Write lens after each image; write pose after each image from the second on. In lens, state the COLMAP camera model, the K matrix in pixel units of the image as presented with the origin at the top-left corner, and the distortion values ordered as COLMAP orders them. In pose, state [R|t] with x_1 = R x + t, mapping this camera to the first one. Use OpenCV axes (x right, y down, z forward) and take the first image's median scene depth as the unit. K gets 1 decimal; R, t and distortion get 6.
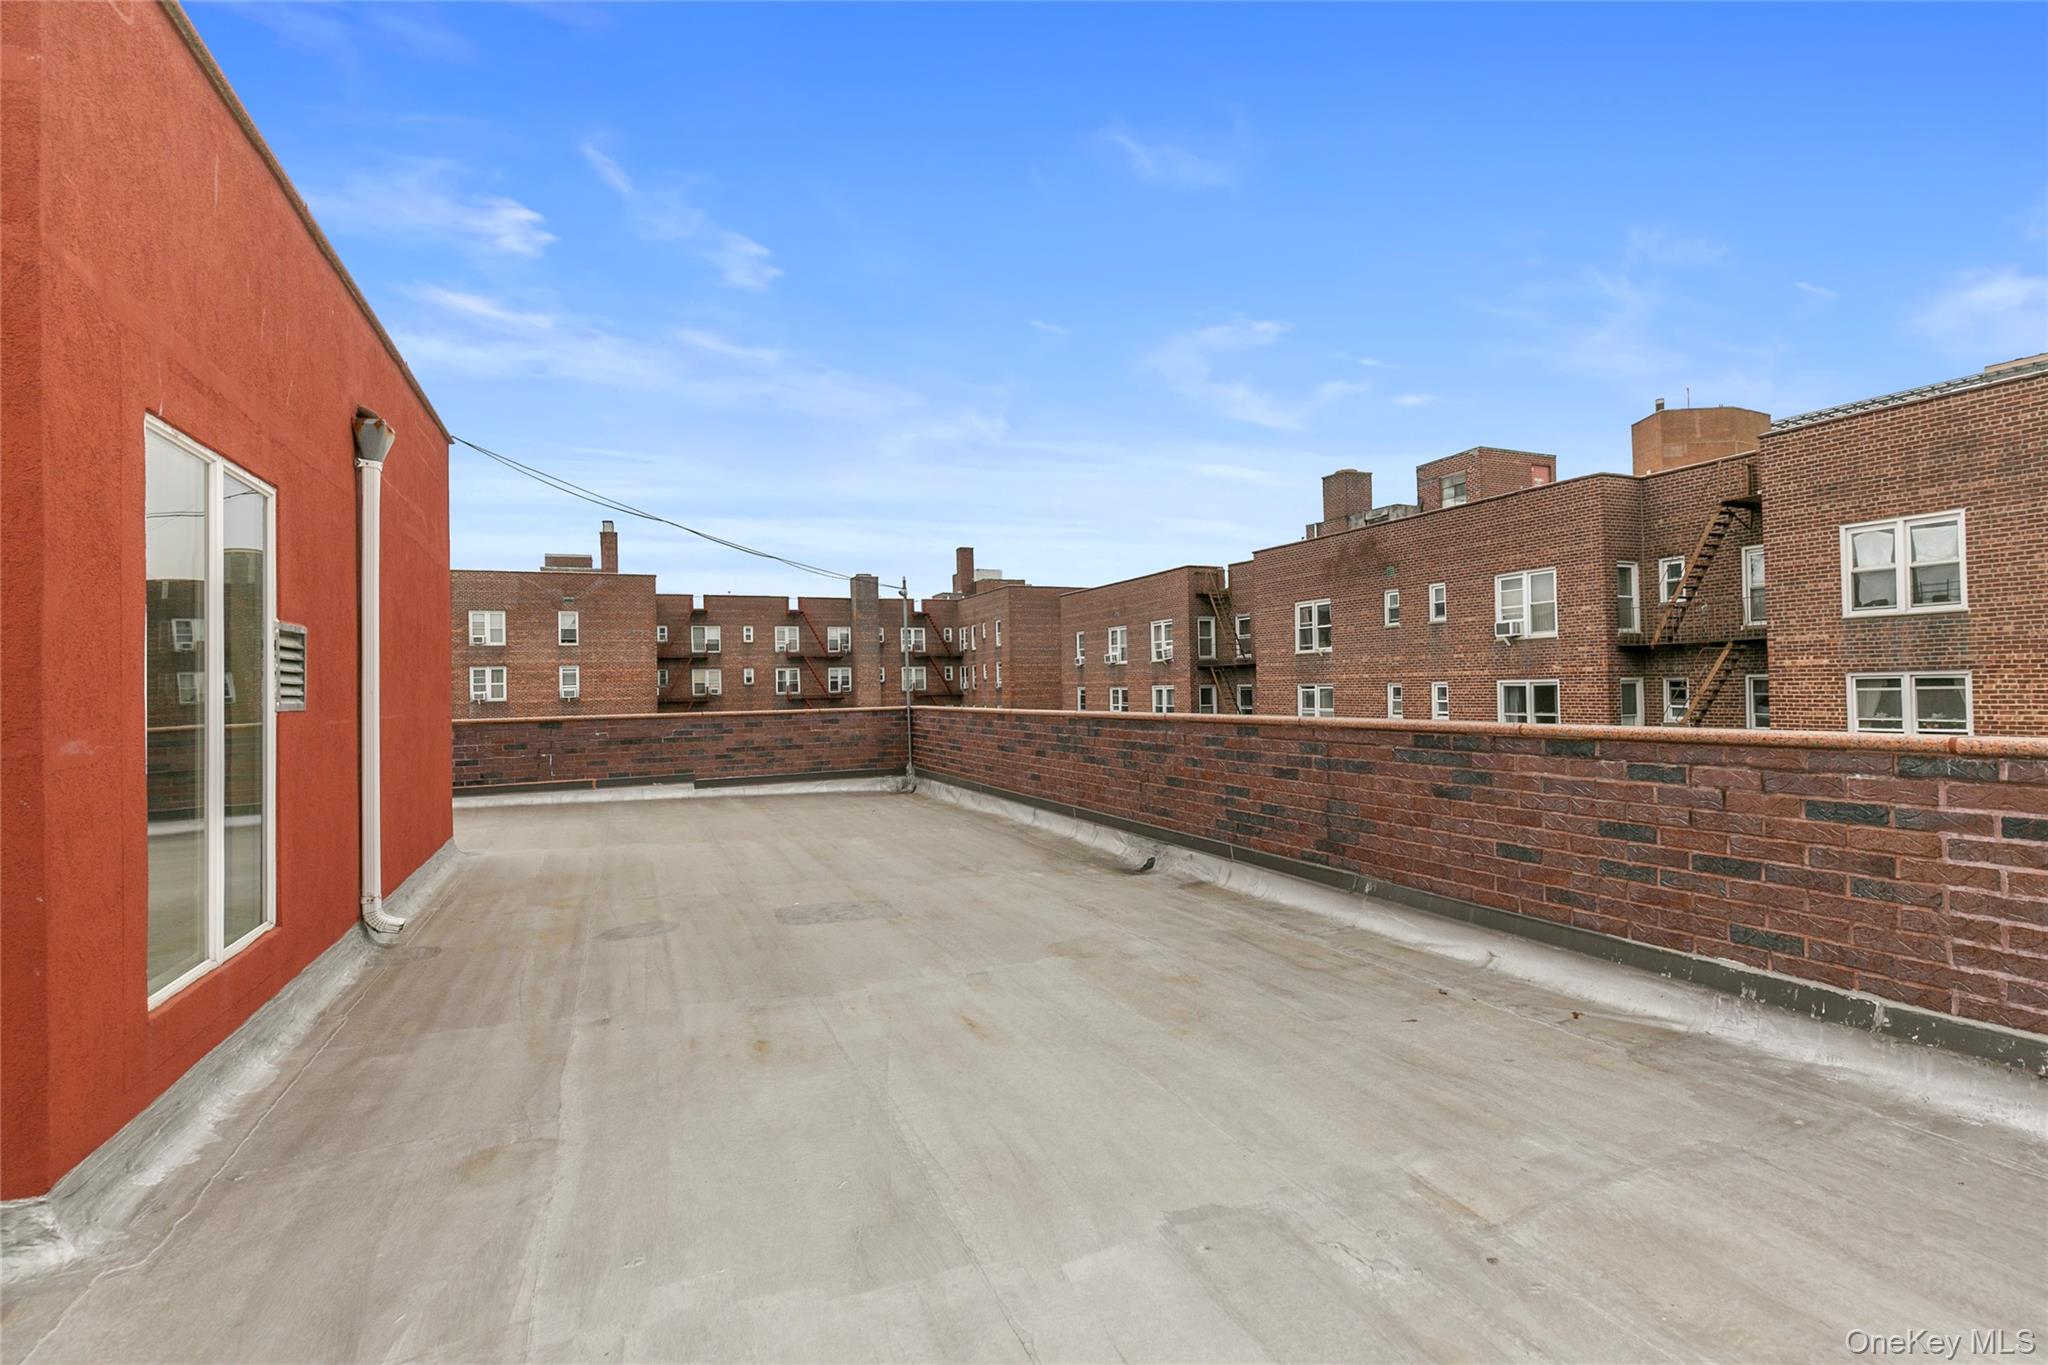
lens RADIAL K [[925.3, 0, 1026.4], [0, 925.3, 675.1], [0, 0, 1]] dist [-0.004696, -0.000827]
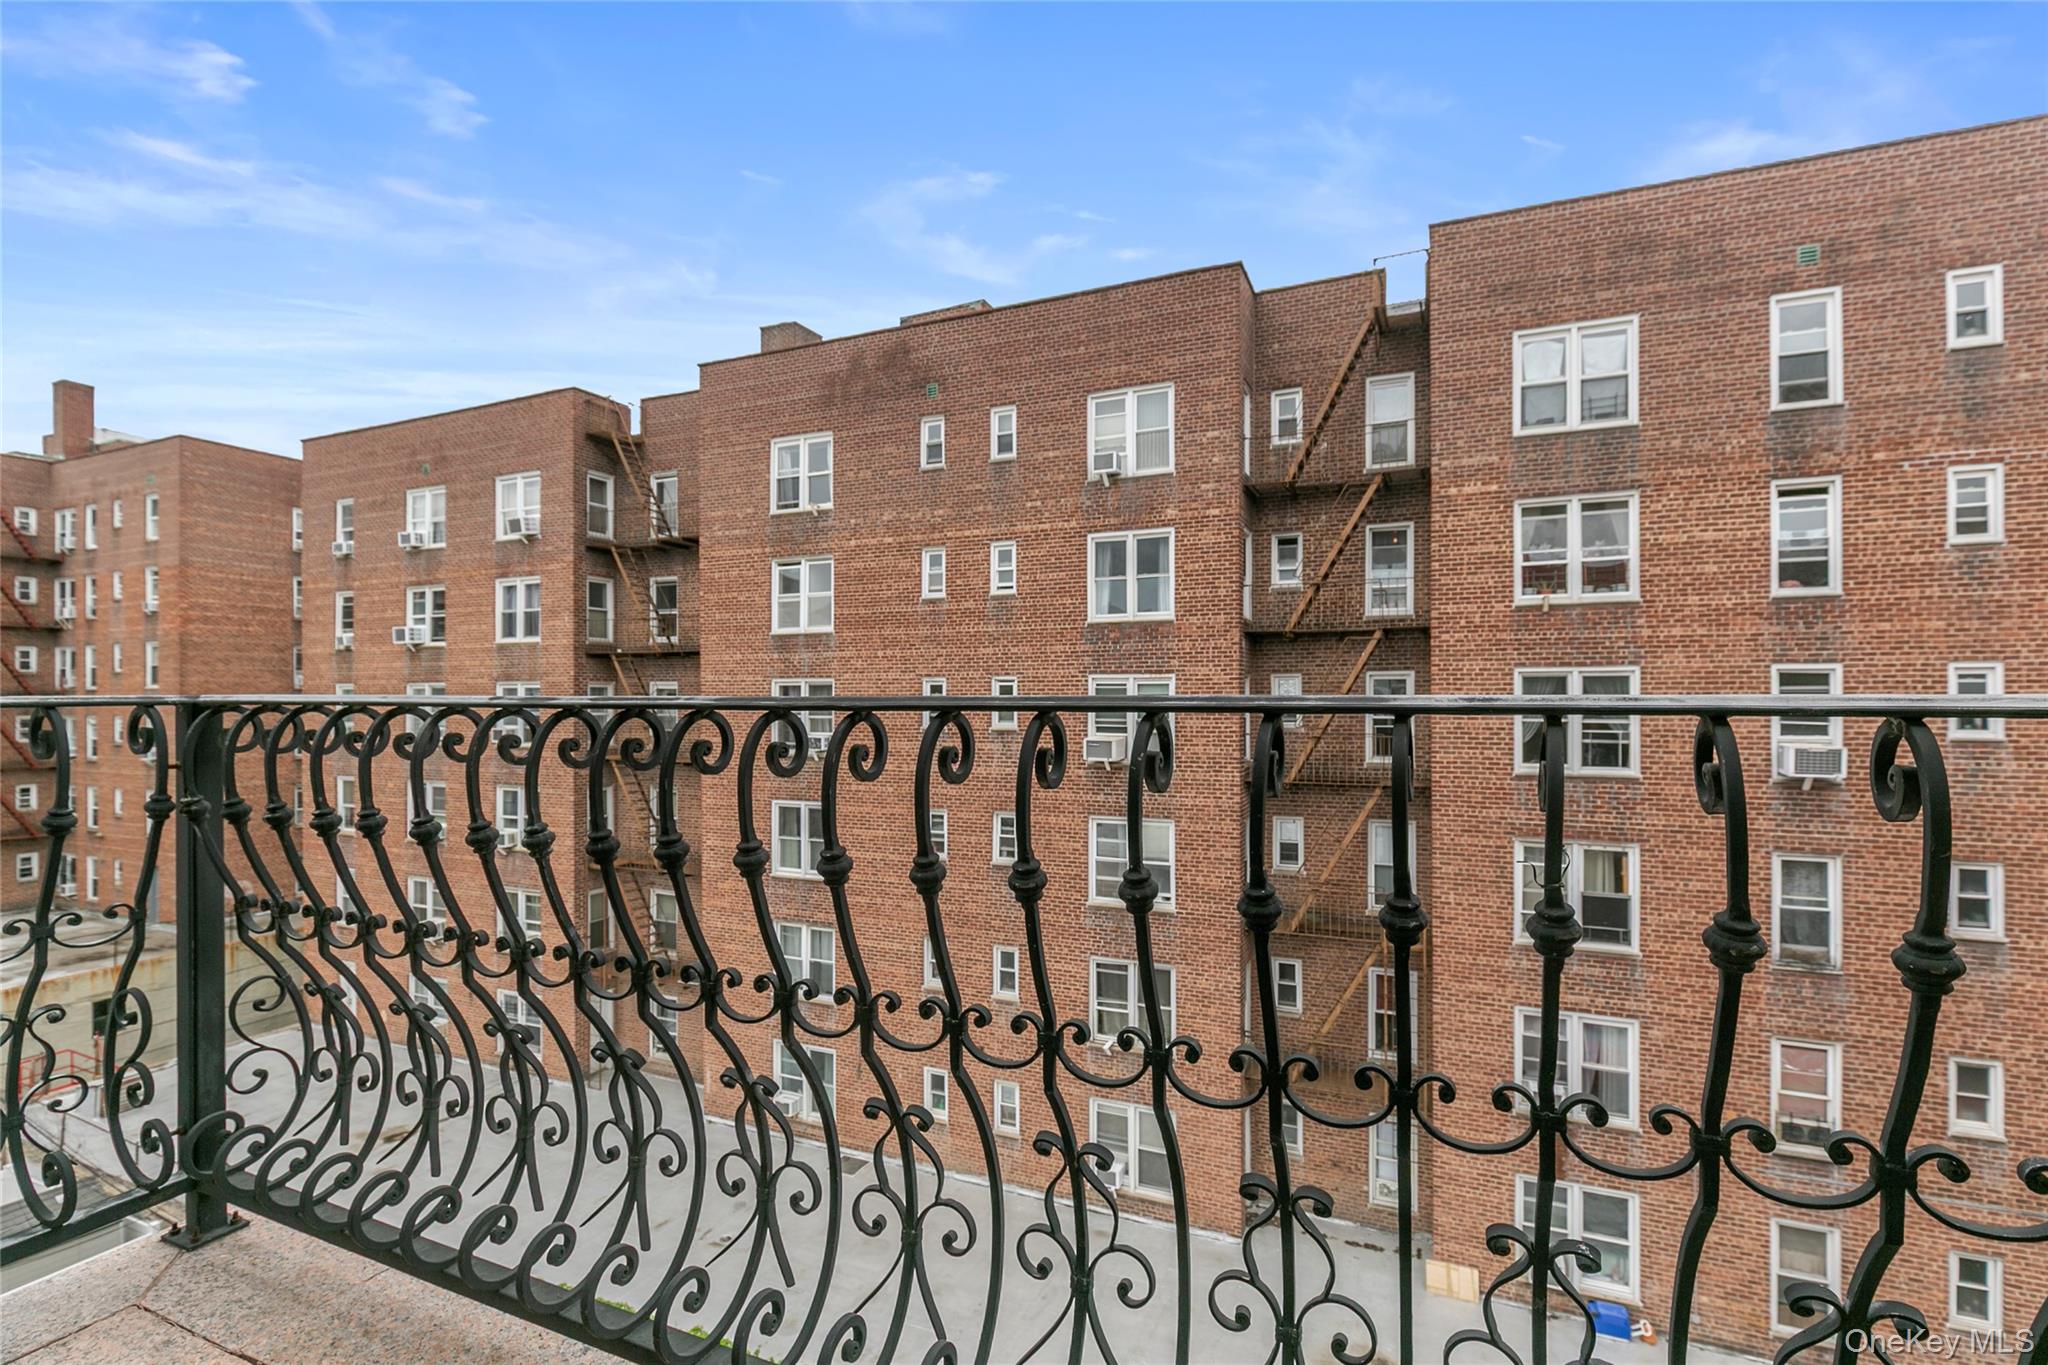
lens RADIAL K [[925.3, 0, 1036.7], [0, 925.3, 699.3], [0, 0, 1]] dist [-0.004696, -0.000827]
pose [[0.734094, 0.021449, 0.678709, -0.029975], [-0.020270, 0.999748, -0.009671, 0.150376], [-0.678745, -0.006658, 0.734344, 0.481612]]
